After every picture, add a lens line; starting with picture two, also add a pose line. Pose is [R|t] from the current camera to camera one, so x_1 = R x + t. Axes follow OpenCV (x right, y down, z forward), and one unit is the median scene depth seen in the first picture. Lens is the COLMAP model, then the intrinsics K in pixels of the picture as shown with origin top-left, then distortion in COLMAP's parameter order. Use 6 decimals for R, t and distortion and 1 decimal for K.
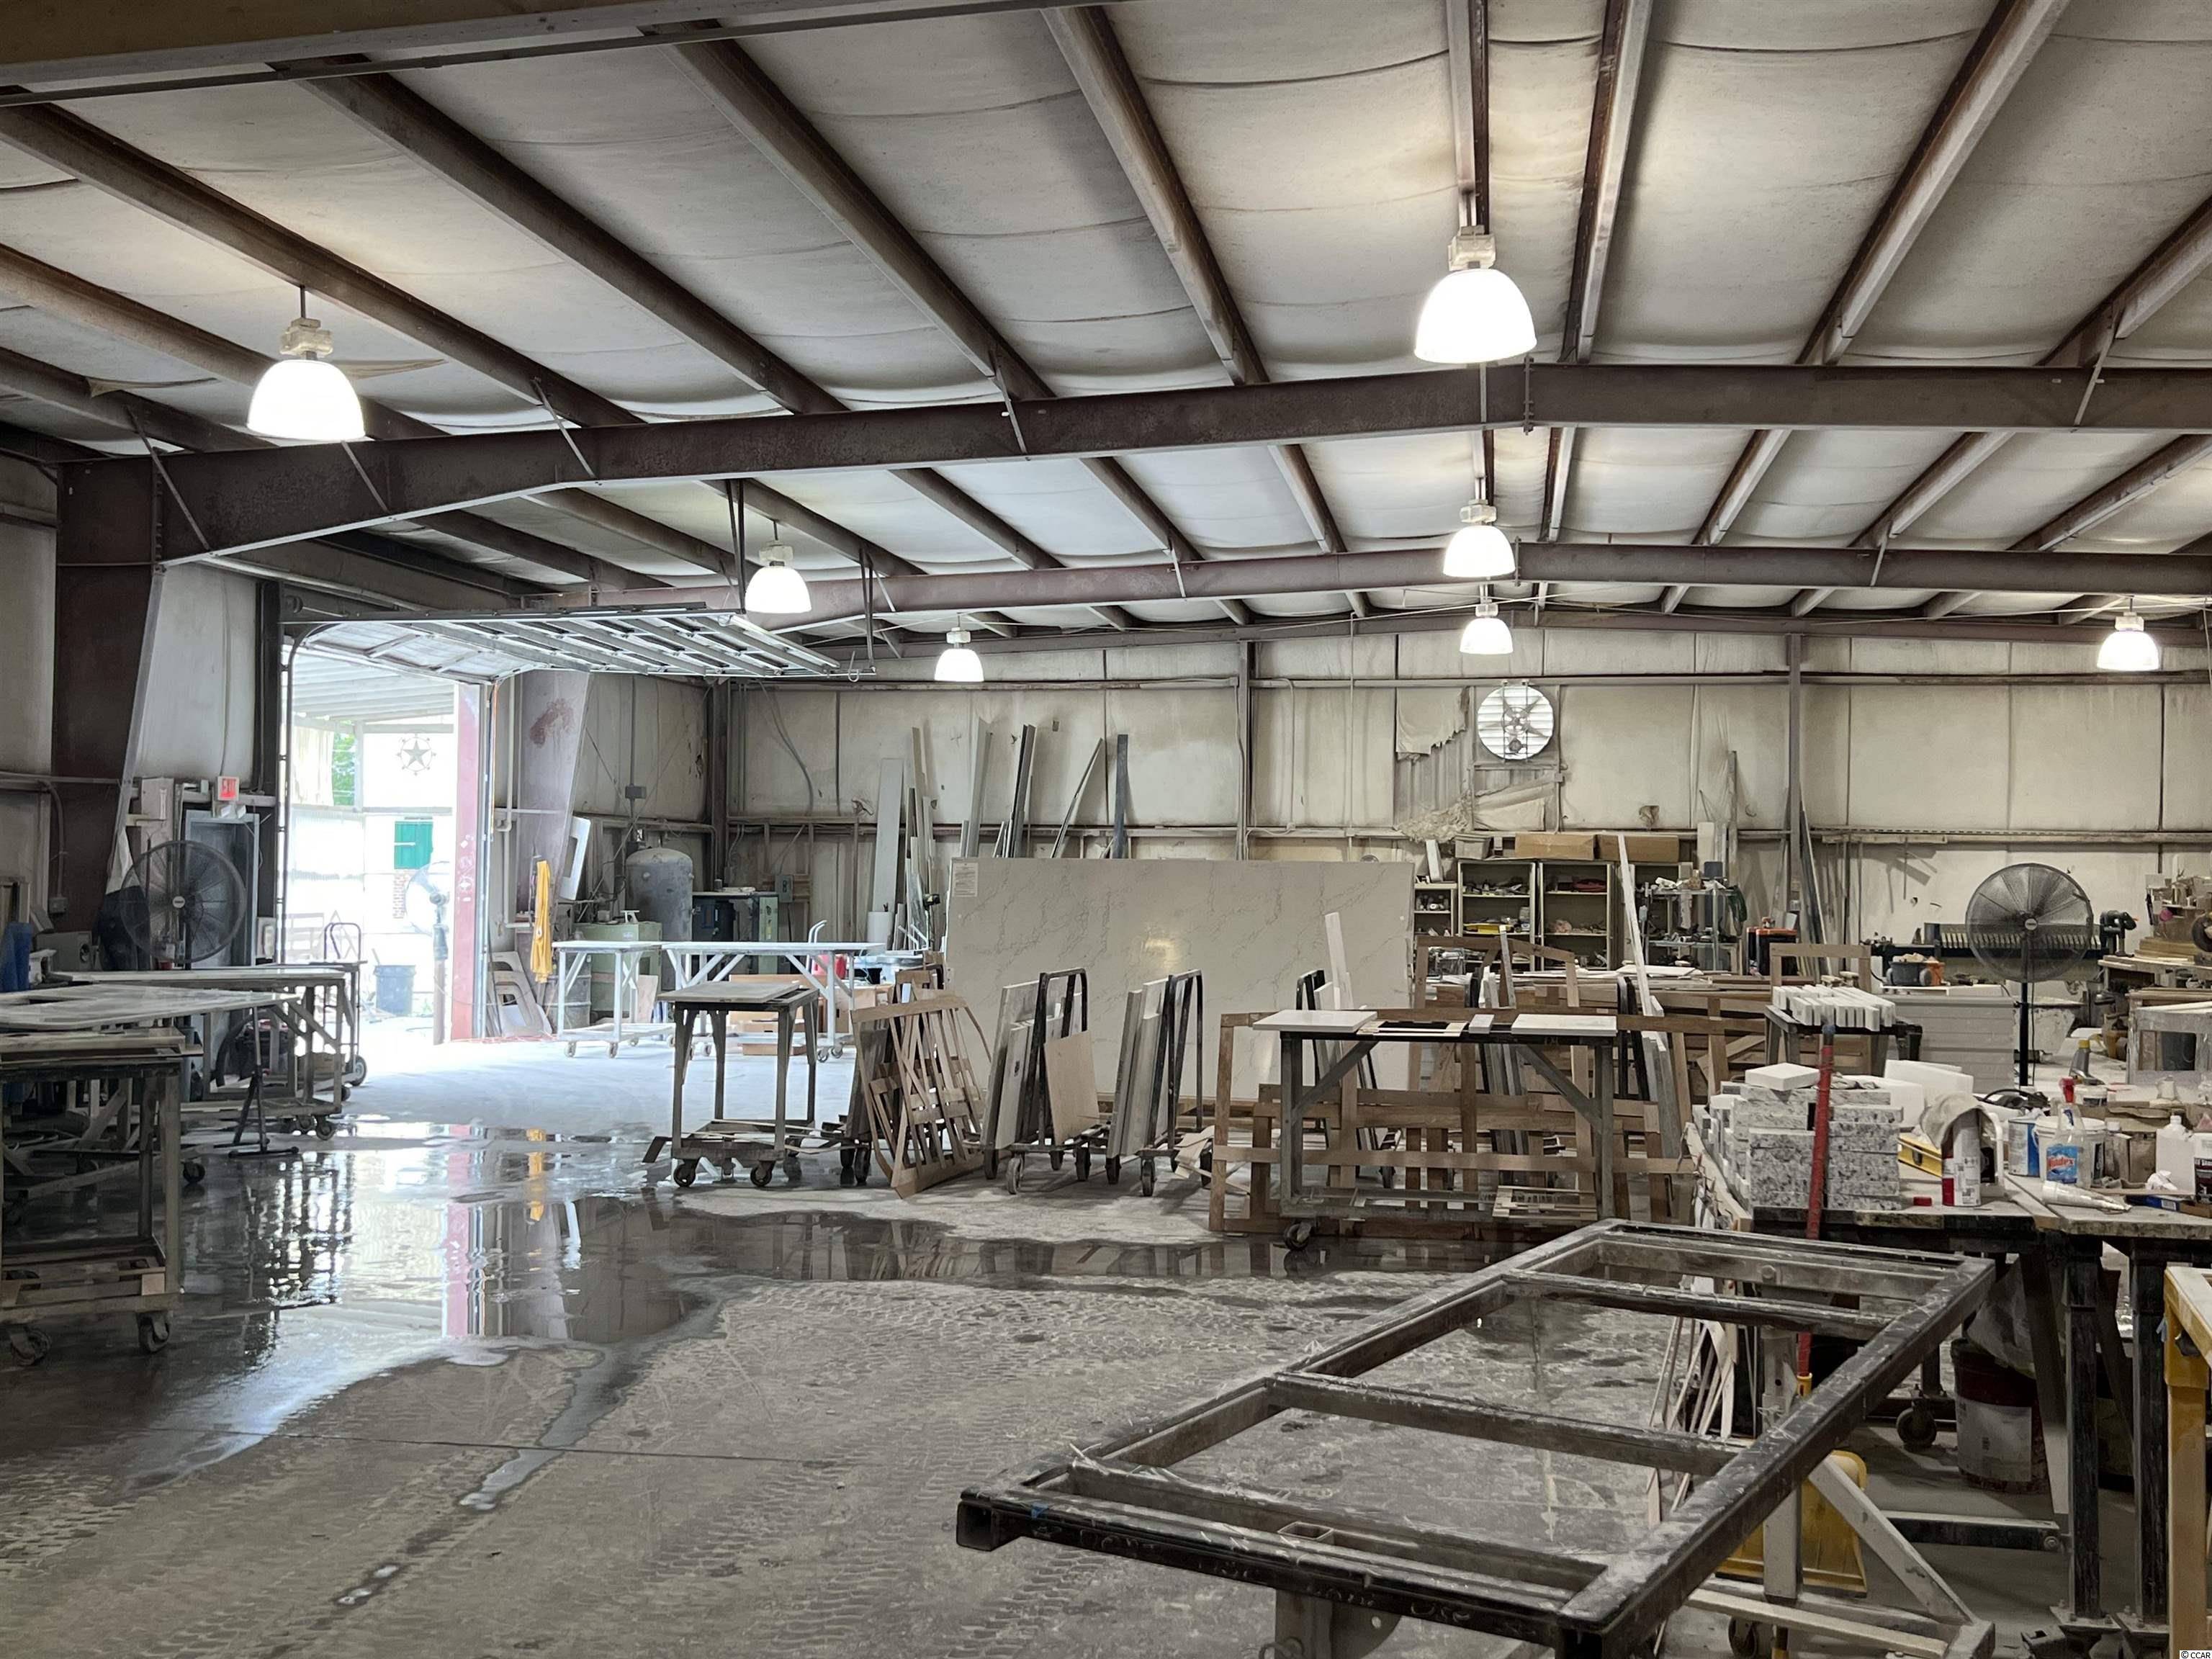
lens RADIAL K [[2165.9, 0, 1102.6], [0, 2165.9, 832.8], [0, 0, 1]] dist [0.020128, 0.000000]
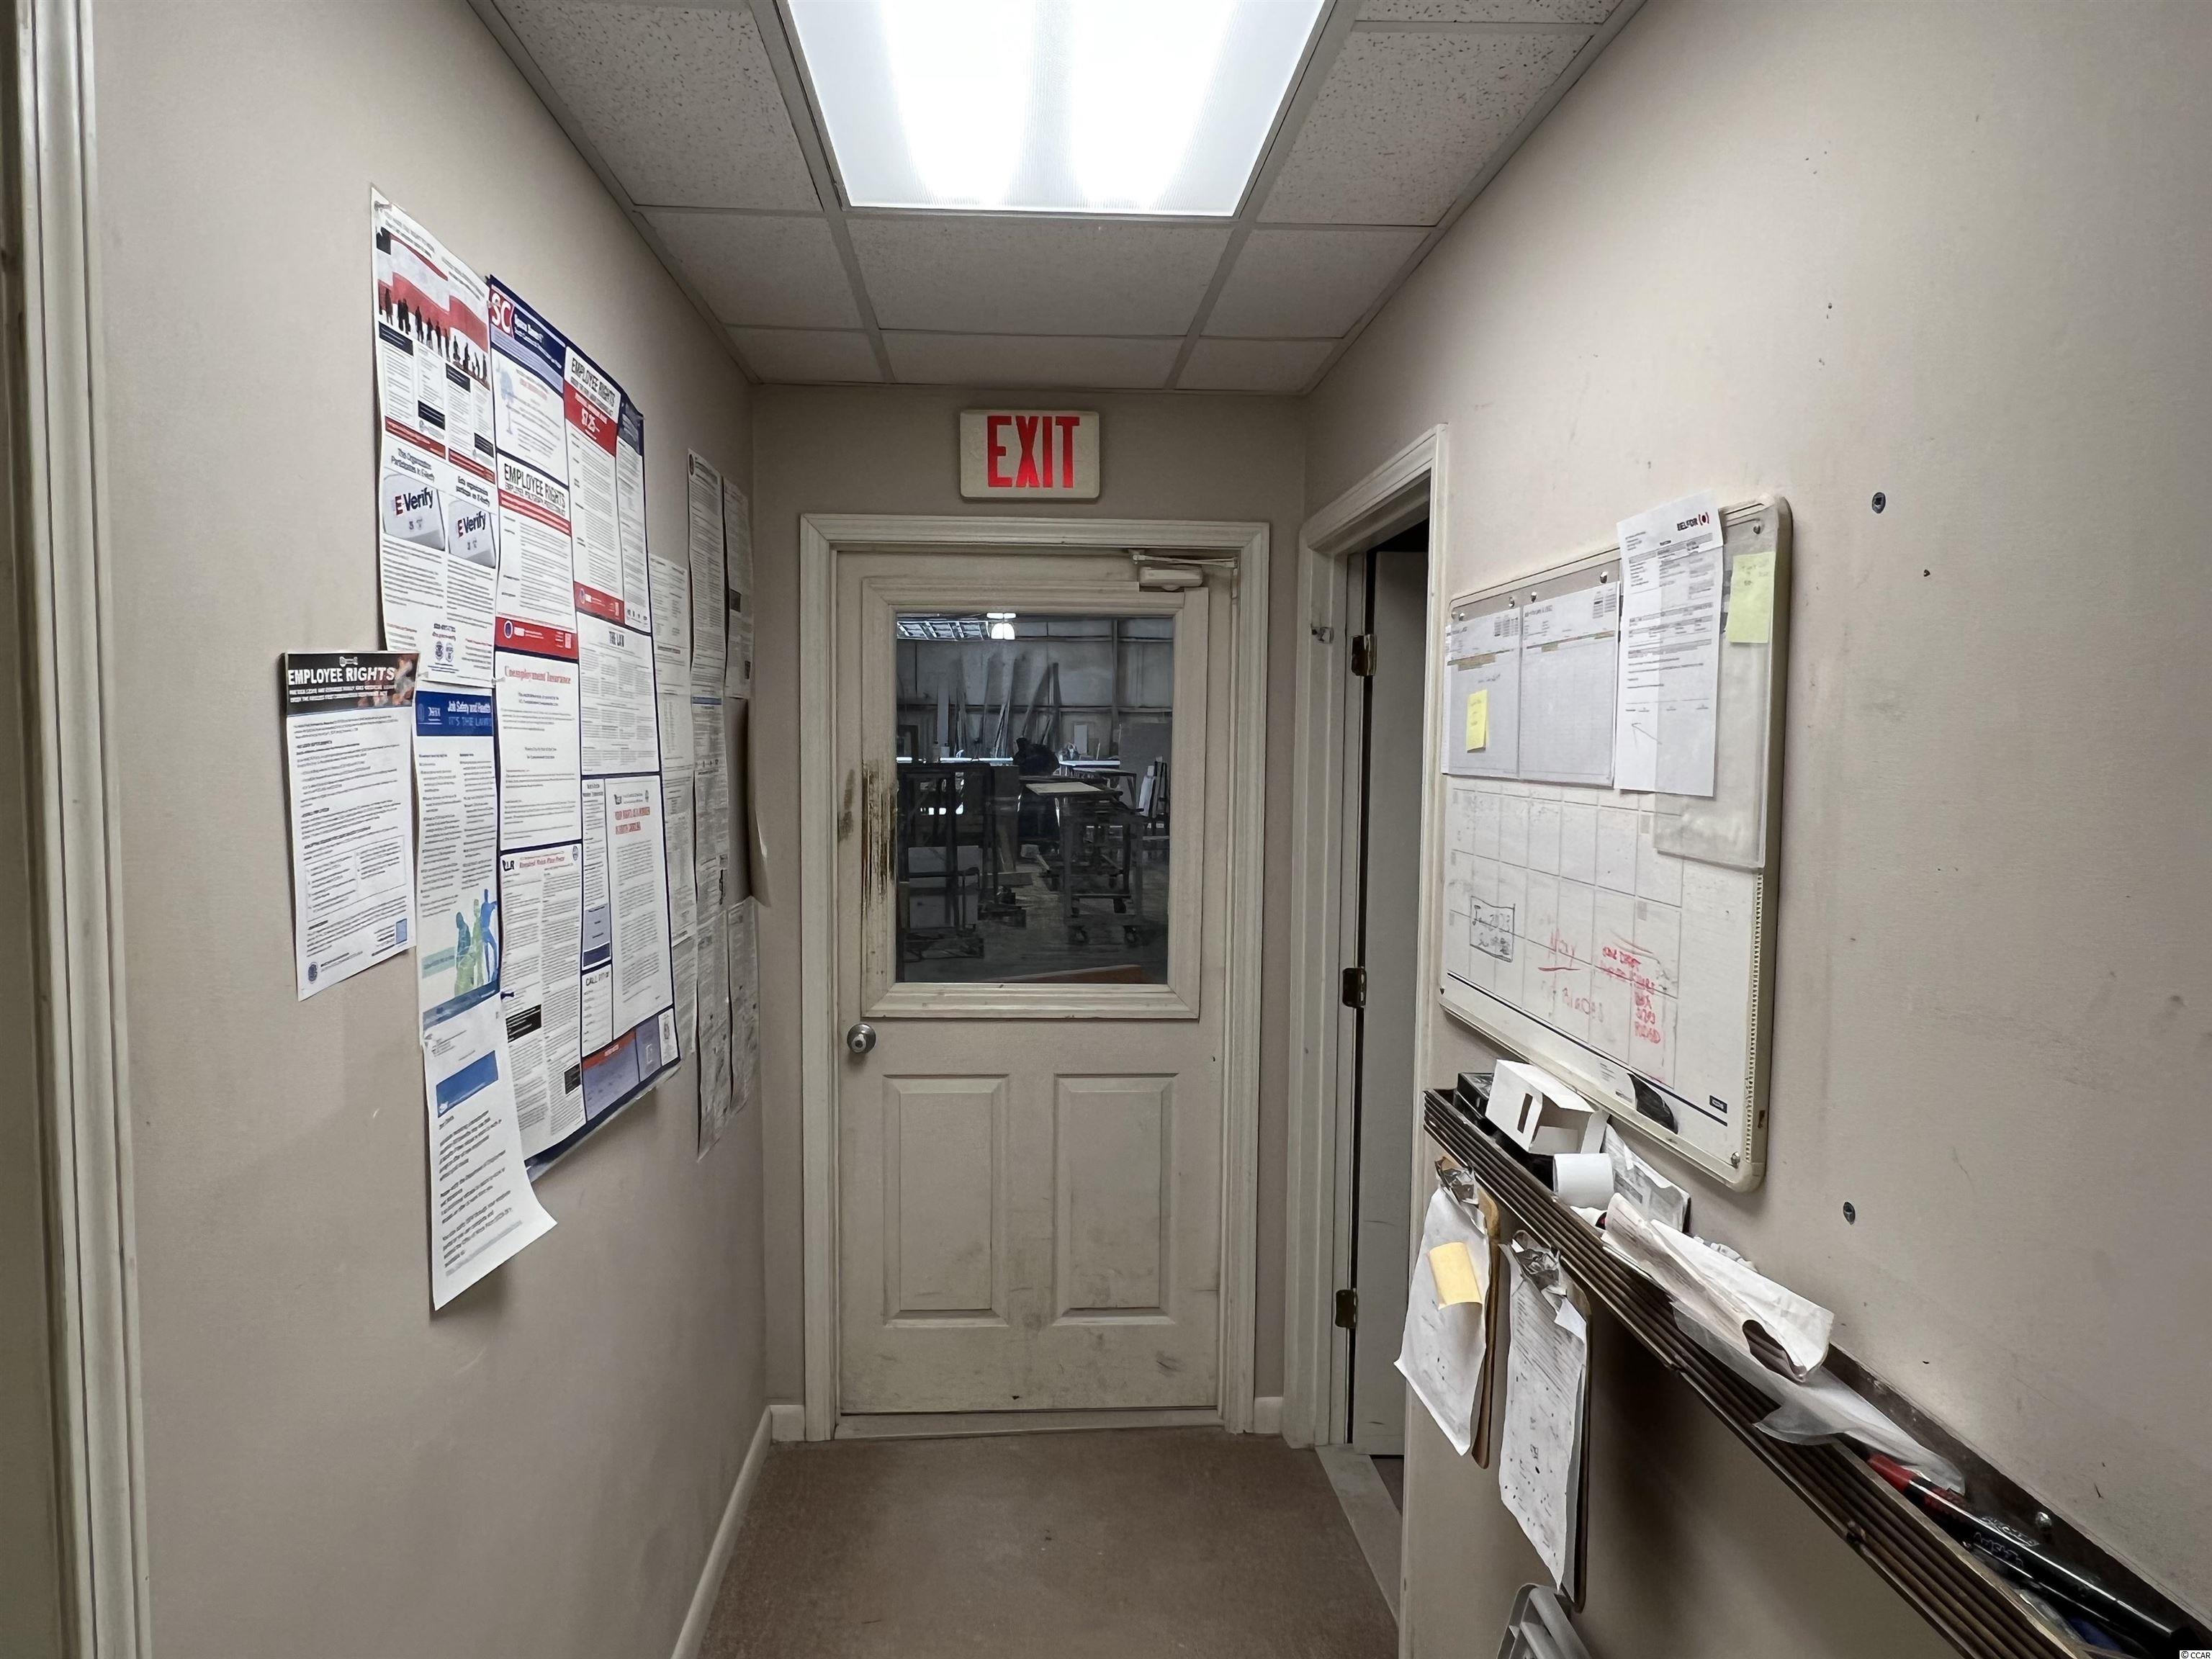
lens RADIAL K [[1430.8, 0, 1105.9], [0, 1430.8, 835.7], [0, 0, 1]] dist [0.001009, -0.000189]
pose [[0.969903, -0.017618, 0.242854, -0.285183], [-0.005911, 0.995381, 0.095819, -0.011618], [-0.243420, -0.094371, 0.965319, -0.372700]]
